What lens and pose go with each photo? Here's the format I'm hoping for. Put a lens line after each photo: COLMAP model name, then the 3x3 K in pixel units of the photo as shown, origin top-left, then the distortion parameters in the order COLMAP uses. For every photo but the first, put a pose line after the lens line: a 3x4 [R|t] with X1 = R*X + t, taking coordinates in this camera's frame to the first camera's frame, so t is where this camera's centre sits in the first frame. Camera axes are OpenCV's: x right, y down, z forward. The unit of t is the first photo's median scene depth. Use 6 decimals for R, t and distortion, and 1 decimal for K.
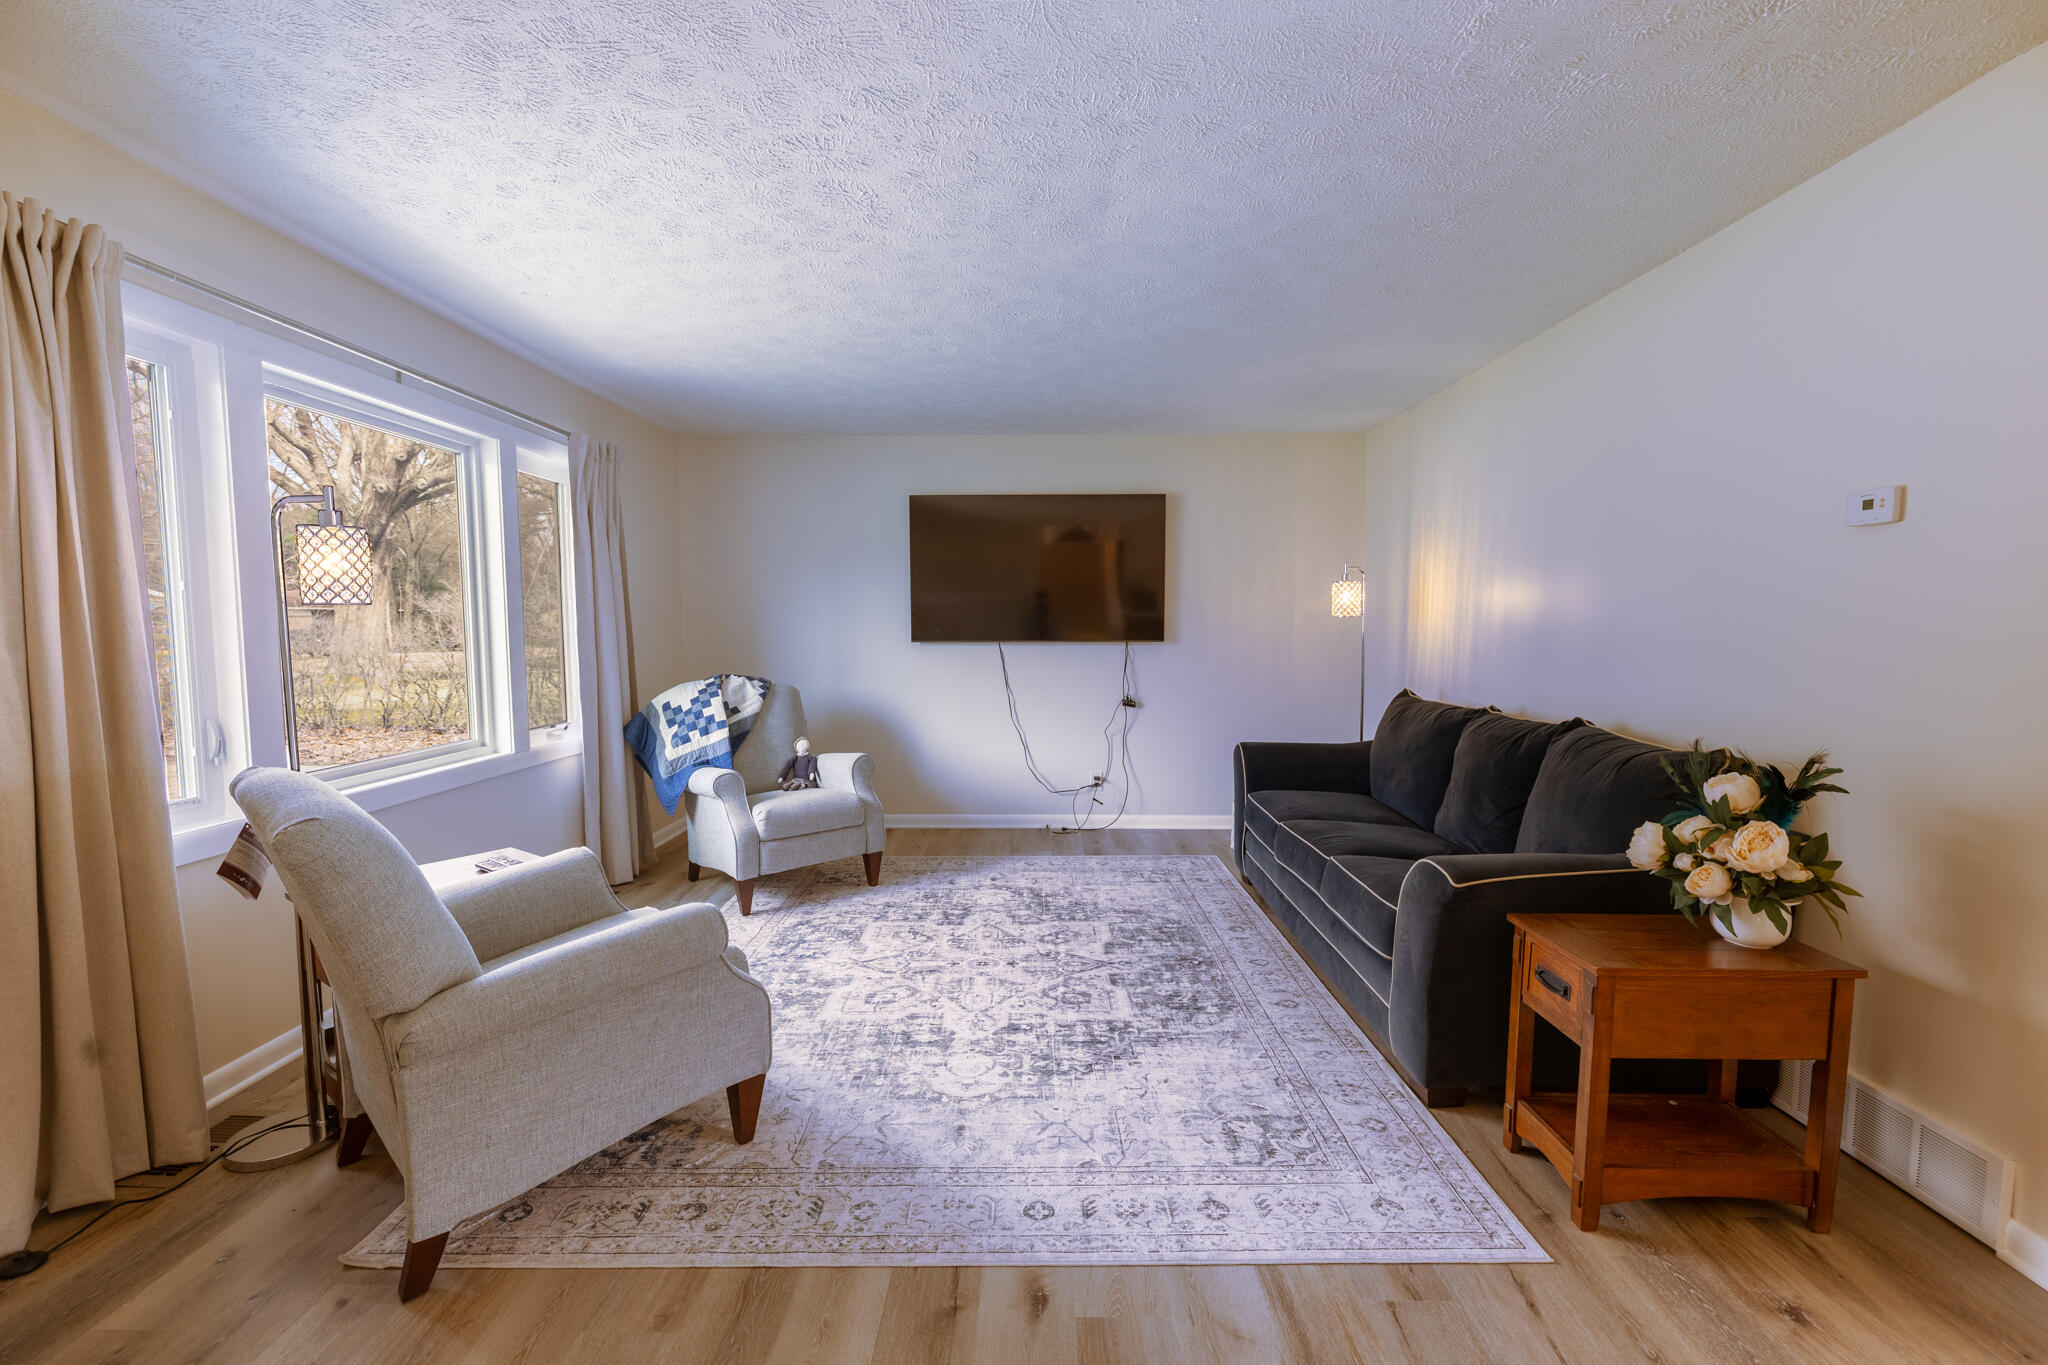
lens RADIAL K [[886.4, 0, 1024.6], [0, 886.4, 689.1], [0, 0, 1]] dist [0.001071, -0.000846]
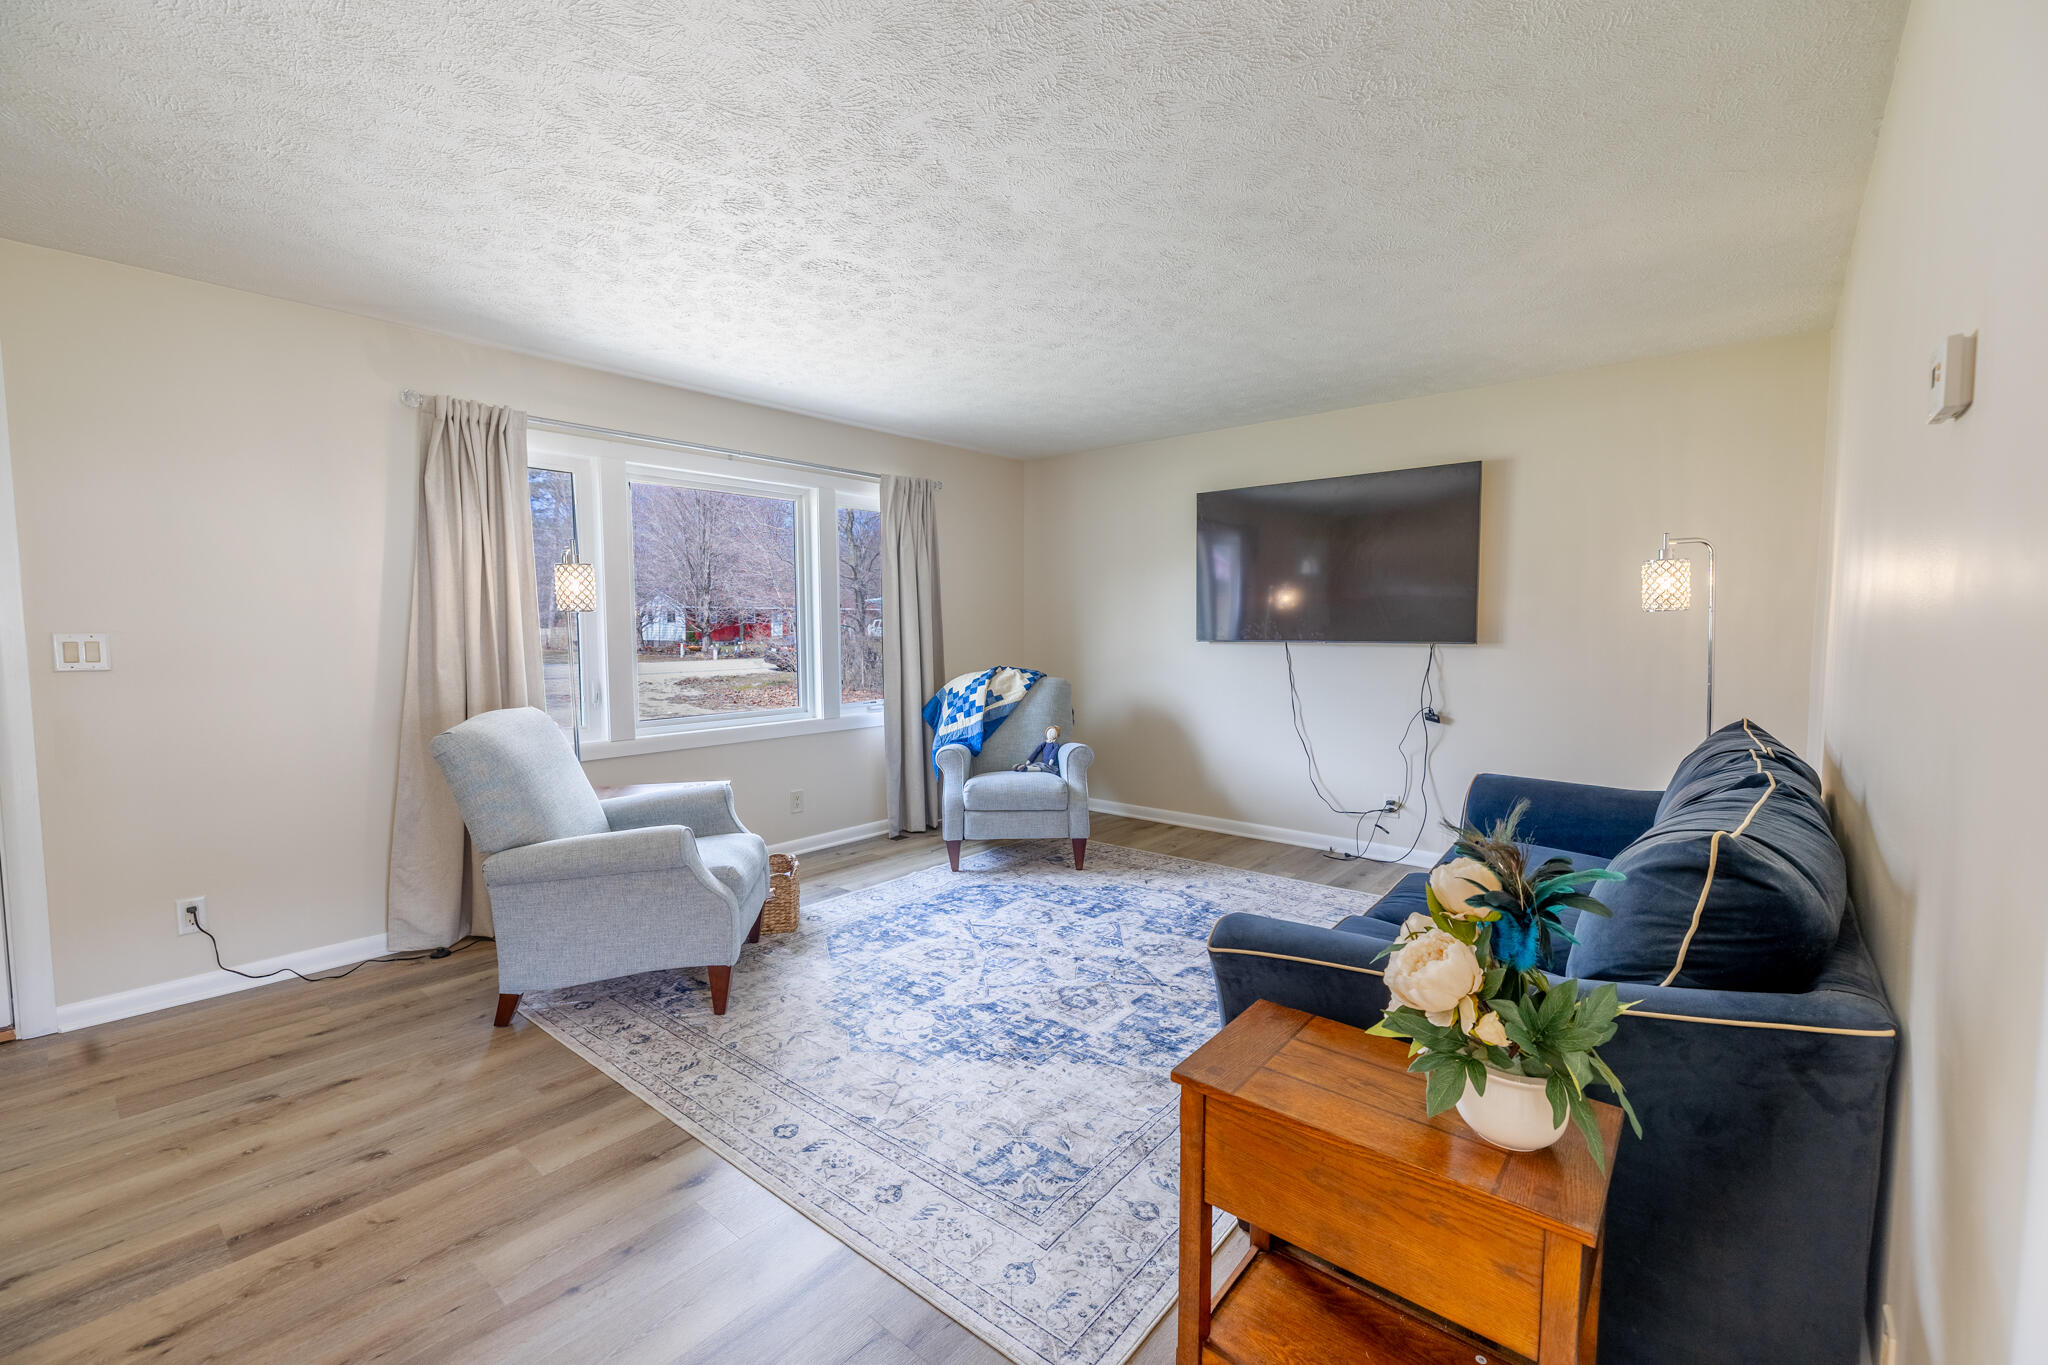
lens RADIAL K [[886.4, 0, 1021.5], [0, 886.4, 688.3], [0, 0, 1]] dist [0.001071, -0.000846]
pose [[0.758038, 0.046063, -0.650581, 0.538239], [-0.045856, 0.998798, 0.017288, -0.011777], [0.650596, 0.016729, 0.759240, 0.173110]]
